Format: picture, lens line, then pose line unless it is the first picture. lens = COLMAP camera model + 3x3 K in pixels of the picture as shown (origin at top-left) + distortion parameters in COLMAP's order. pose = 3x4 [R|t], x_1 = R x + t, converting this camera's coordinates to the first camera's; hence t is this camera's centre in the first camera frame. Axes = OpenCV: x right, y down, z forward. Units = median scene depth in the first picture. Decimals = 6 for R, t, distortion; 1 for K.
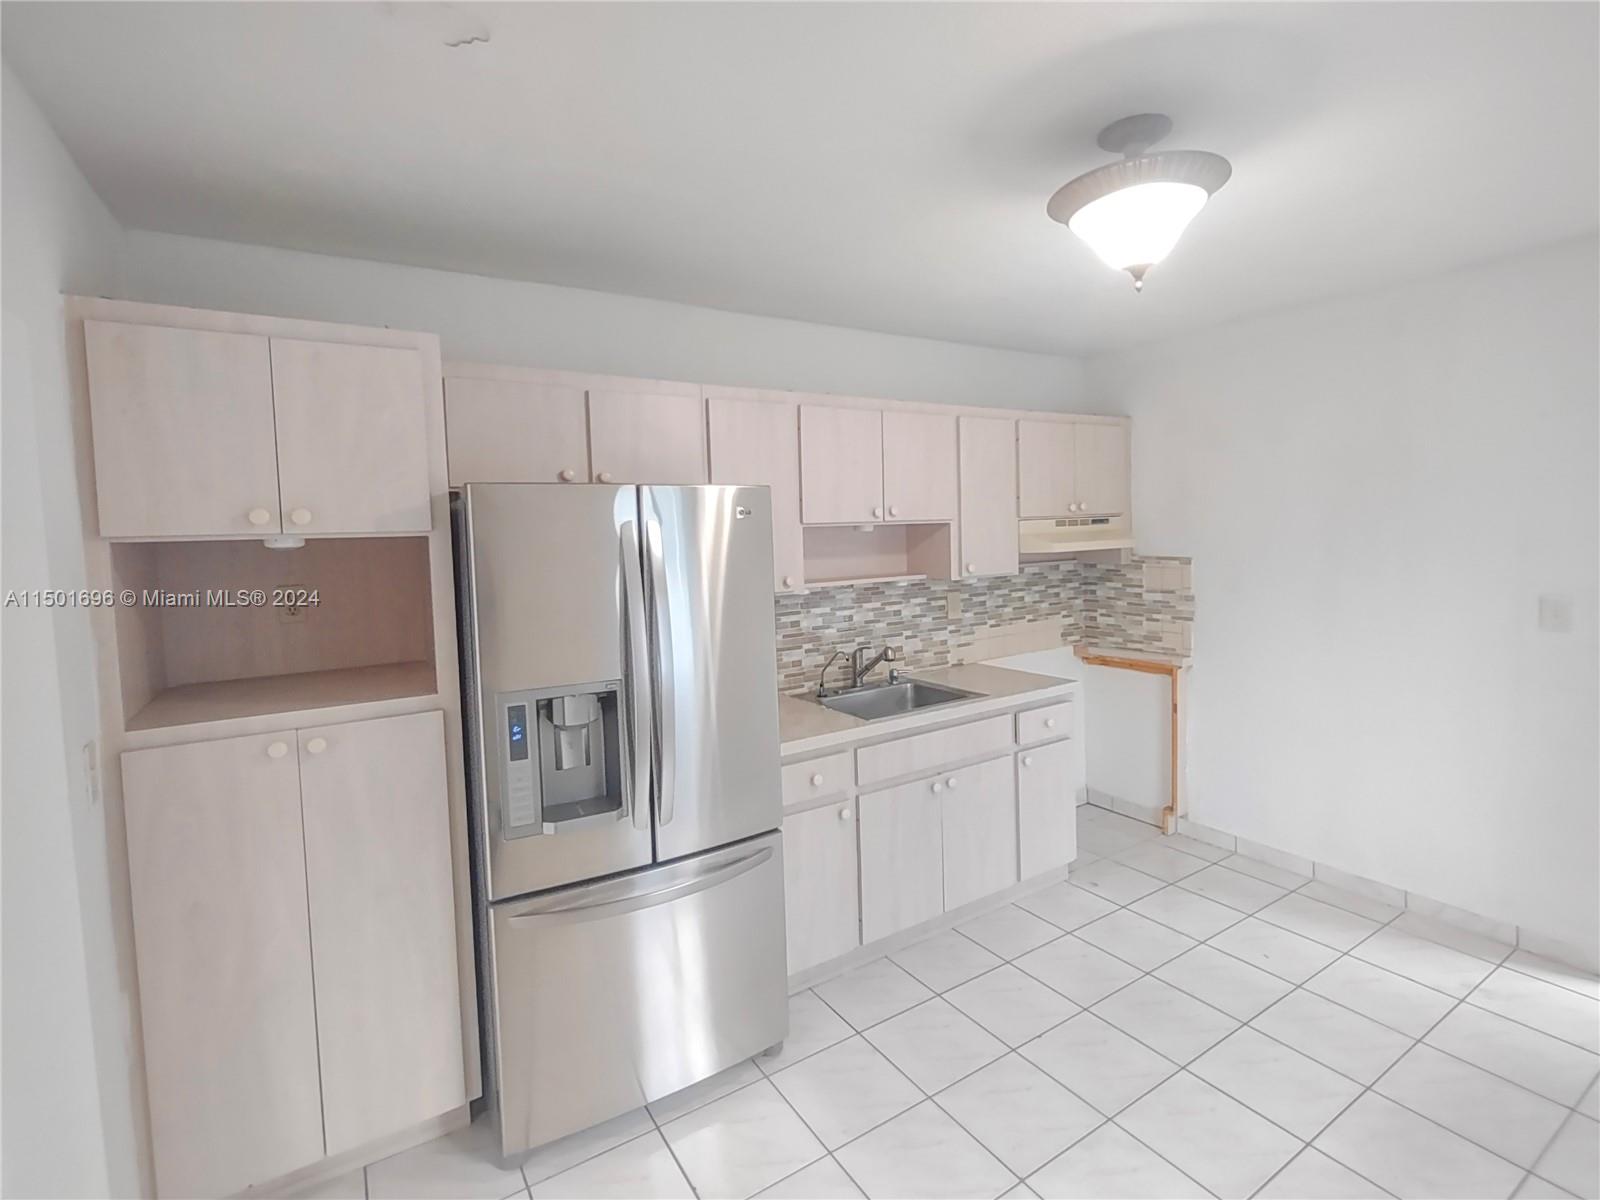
lens RADIAL K [[748.9, 0, 804.4], [0, 748.9, 578.8], [0, 0, 1]] dist [0.021979, 0.000040]
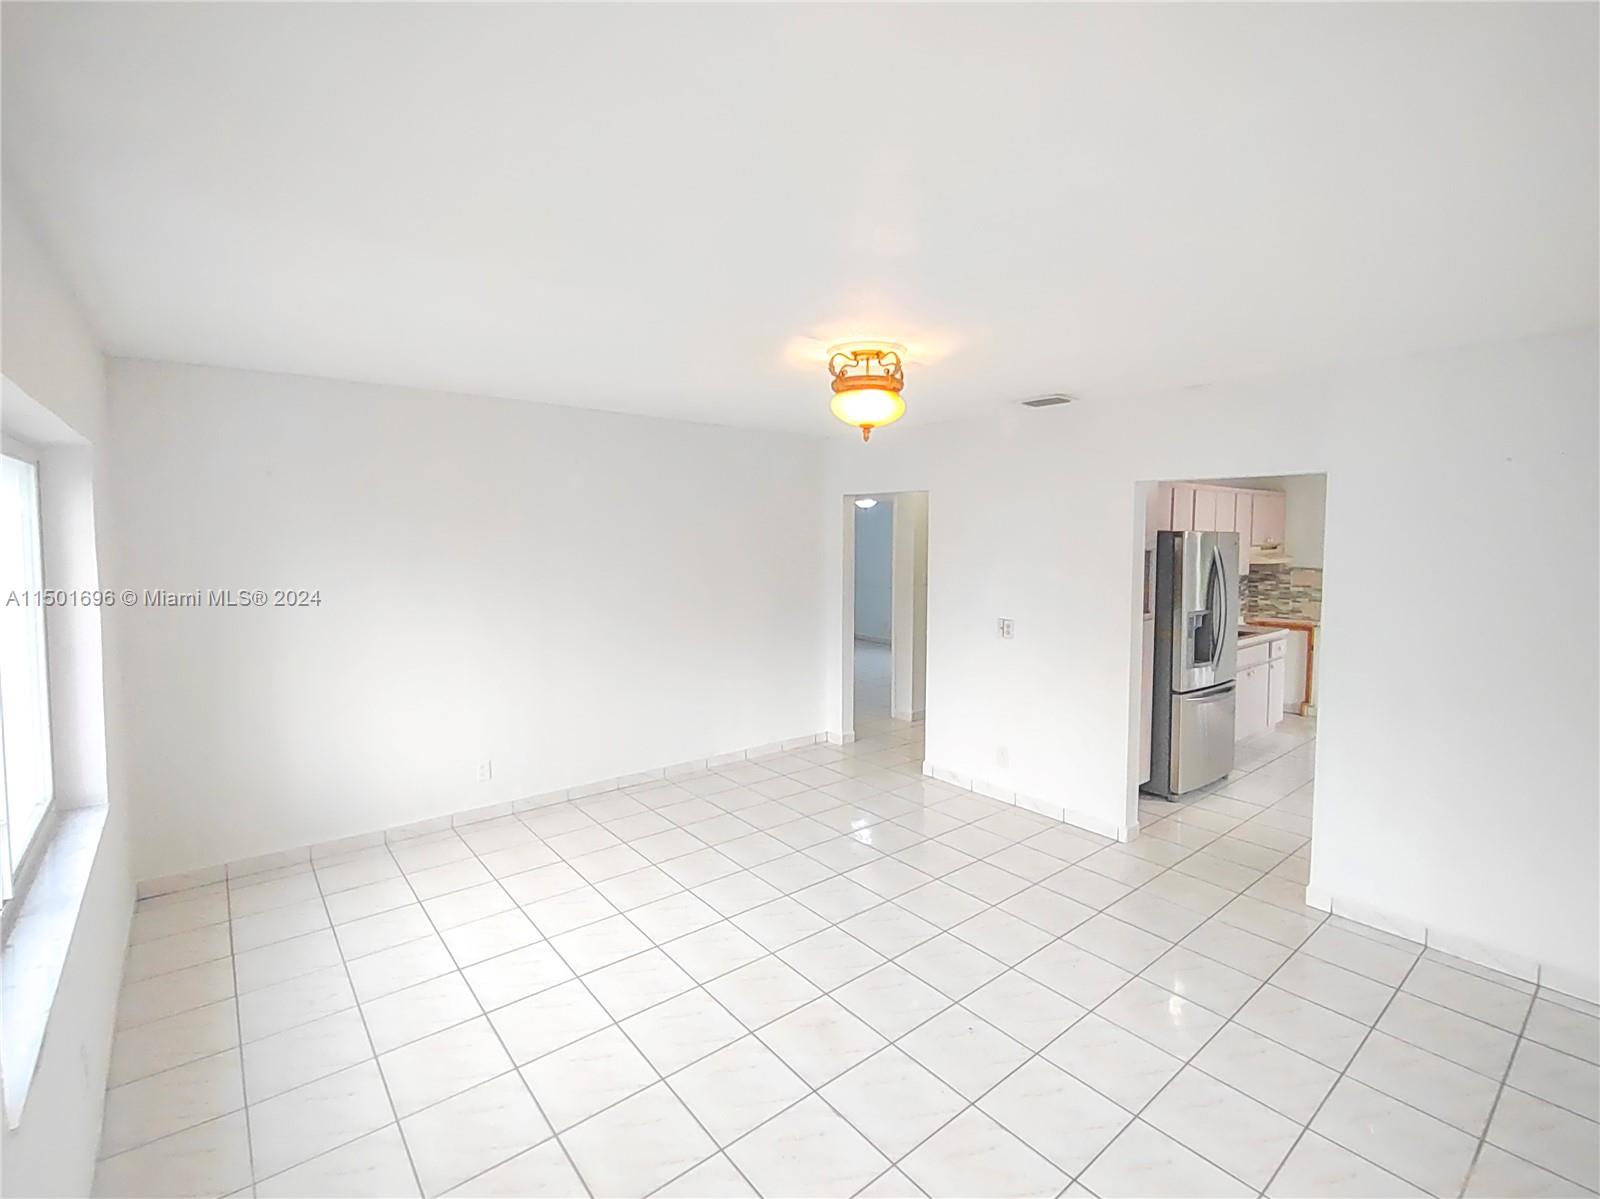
lens RADIAL K [[724.9, 0, 832.3], [0, 724.9, 571.1], [0, 0, 1]] dist [0.002078, 0.000307]
pose [[0.988701, 0.029489, 0.146971, -1.017978], [-0.027202, 0.999476, -0.017543, 0.045462], [-0.147412, 0.013347, 0.988985, -0.660217]]
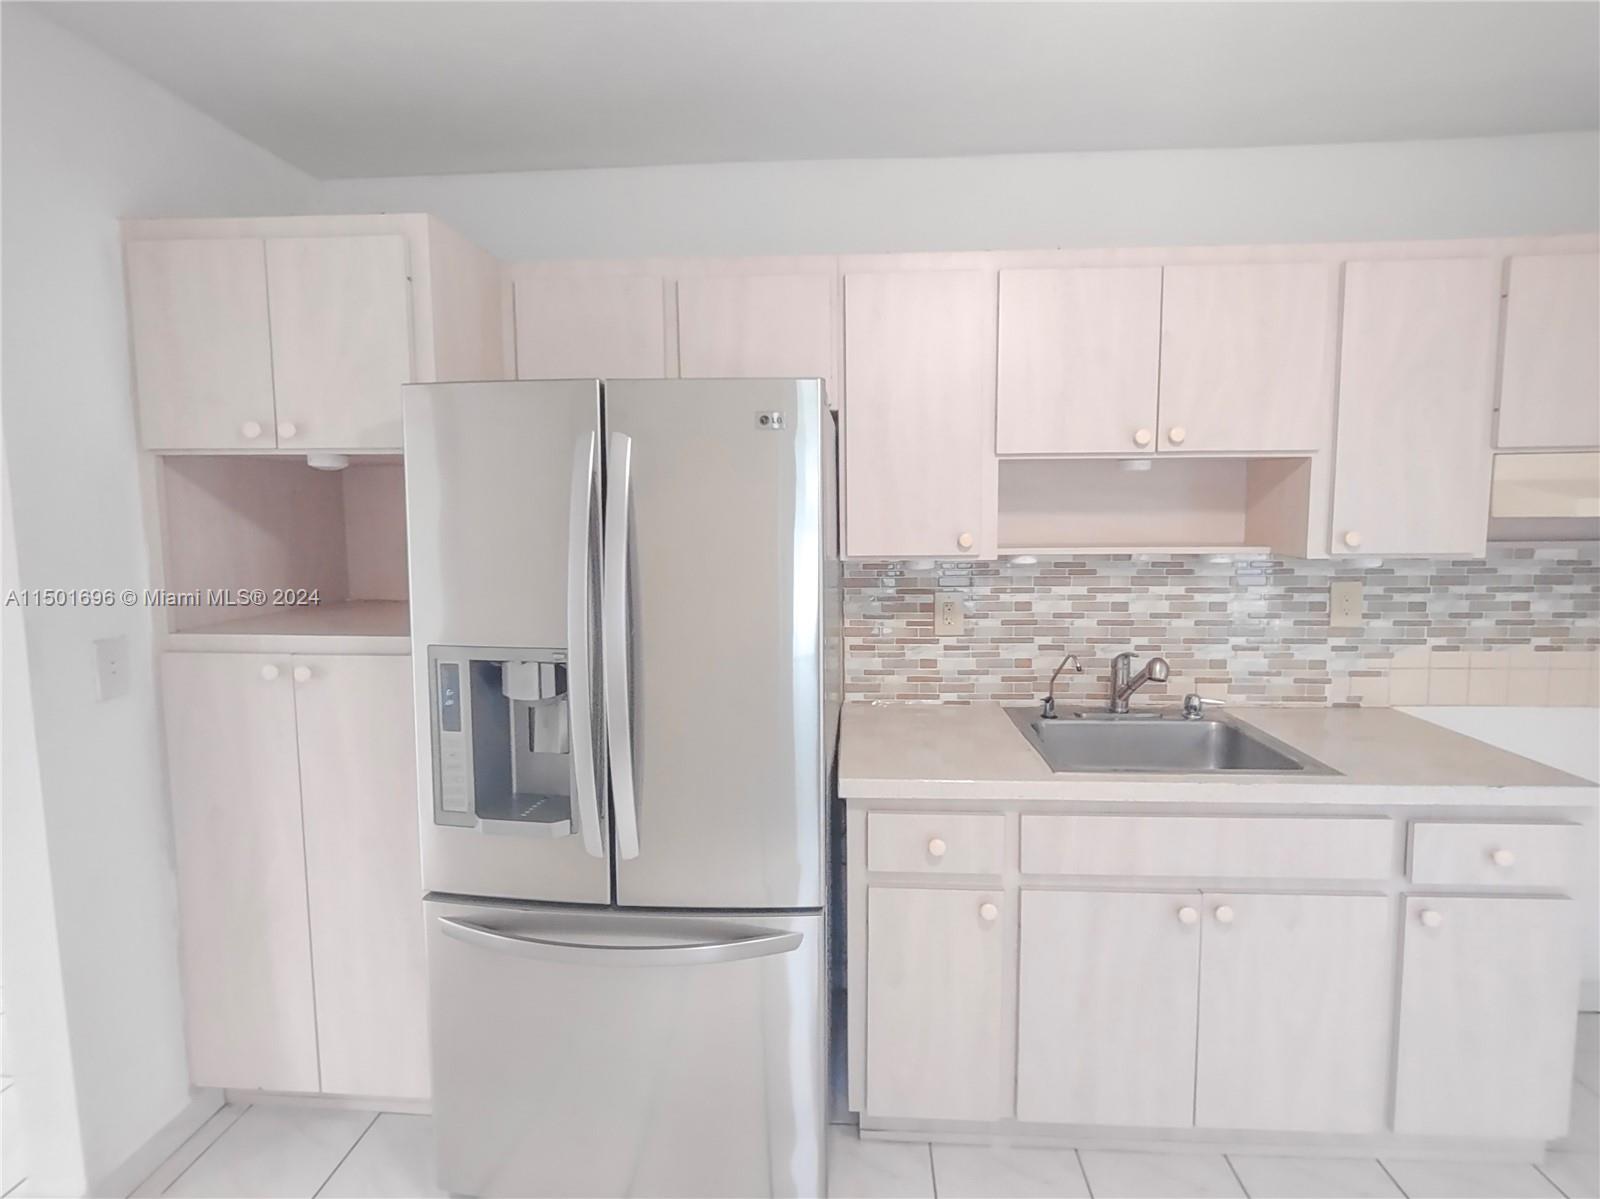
lens RADIAL K [[724.9, 0, 832.3], [0, 724.9, 571.1], [0, 0, 1]] dist [0.002078, 0.000307]
pose [[0.816163, 0.076701, -0.572709, 0.200322], [-0.057801, 0.997017, 0.051156, 0.003786], [0.574924, -0.008649, 0.818161, 0.313457]]
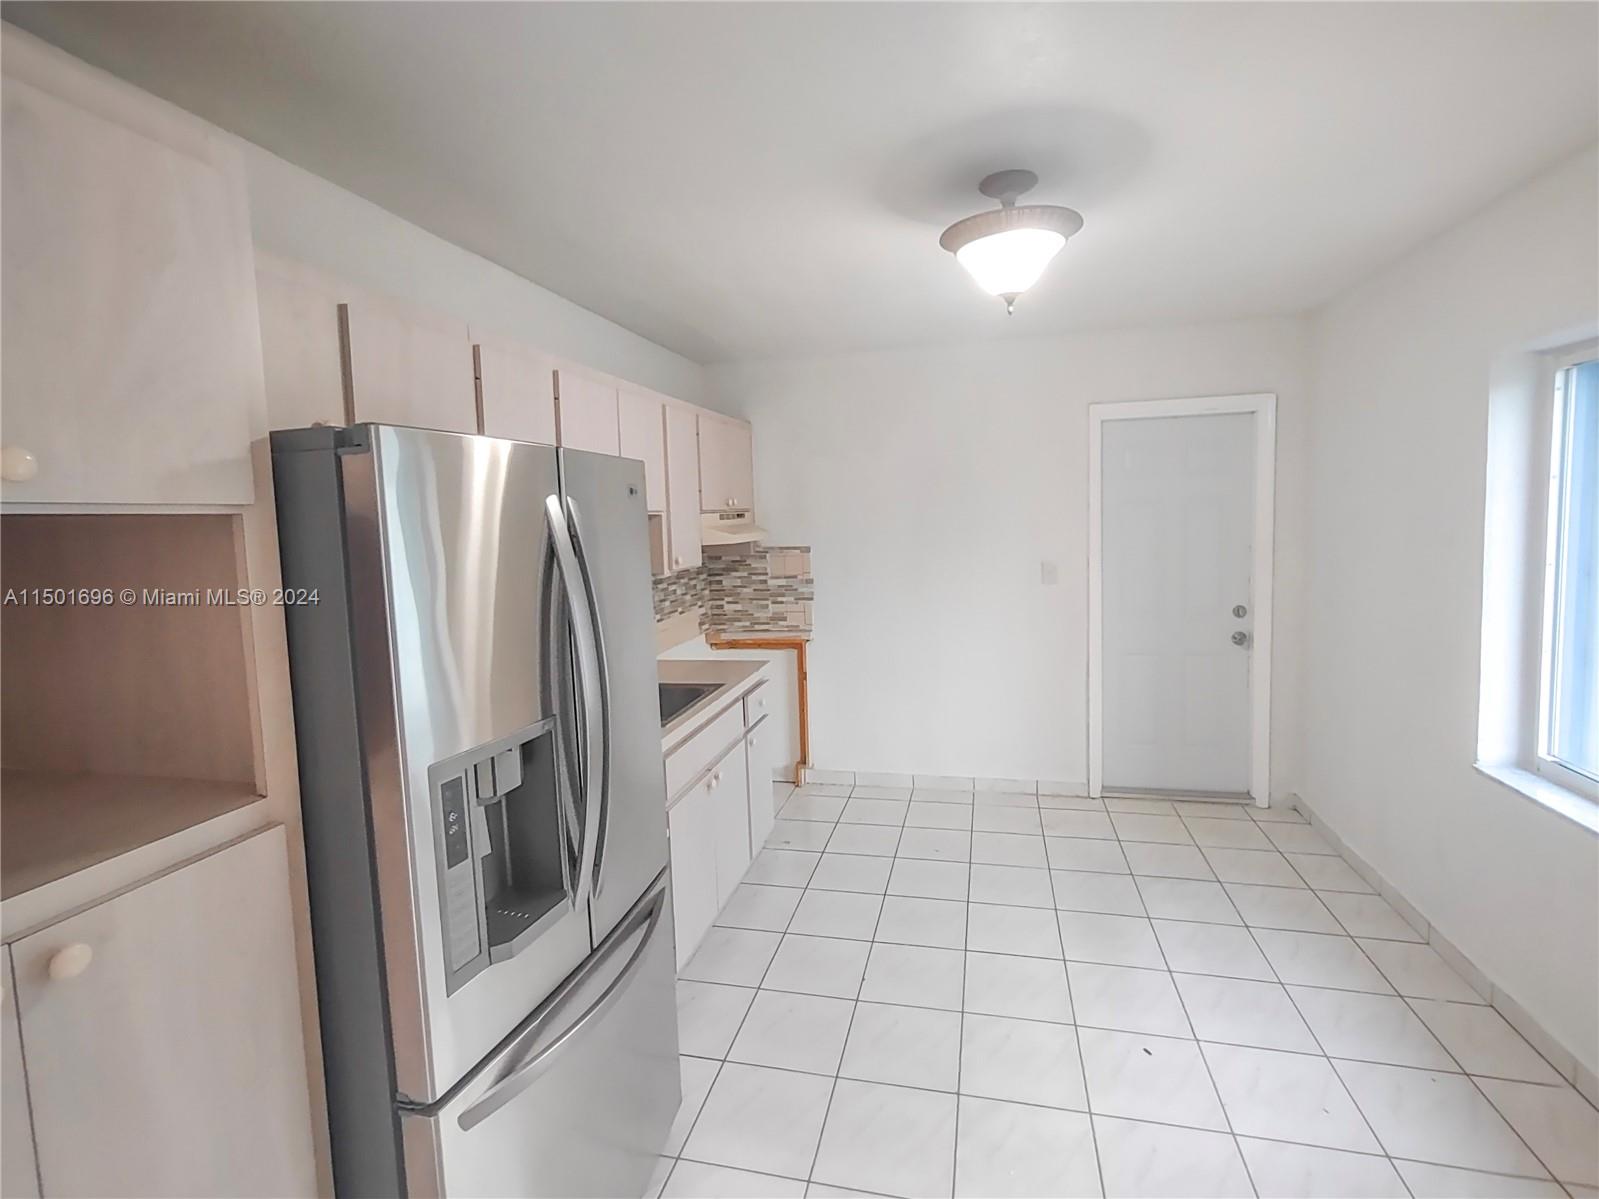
lens RADIAL K [[740.4, 0, 786.7], [0, 740.4, 577.6], [0, 0, 1]] dist [0.000175, 0.000093]
pose [[0.735036, -0.051227, 0.676090, -0.306270], [0.057145, 0.998274, 0.013510, 0.002651], [-0.675615, 0.028705, 0.736695, 0.177059]]
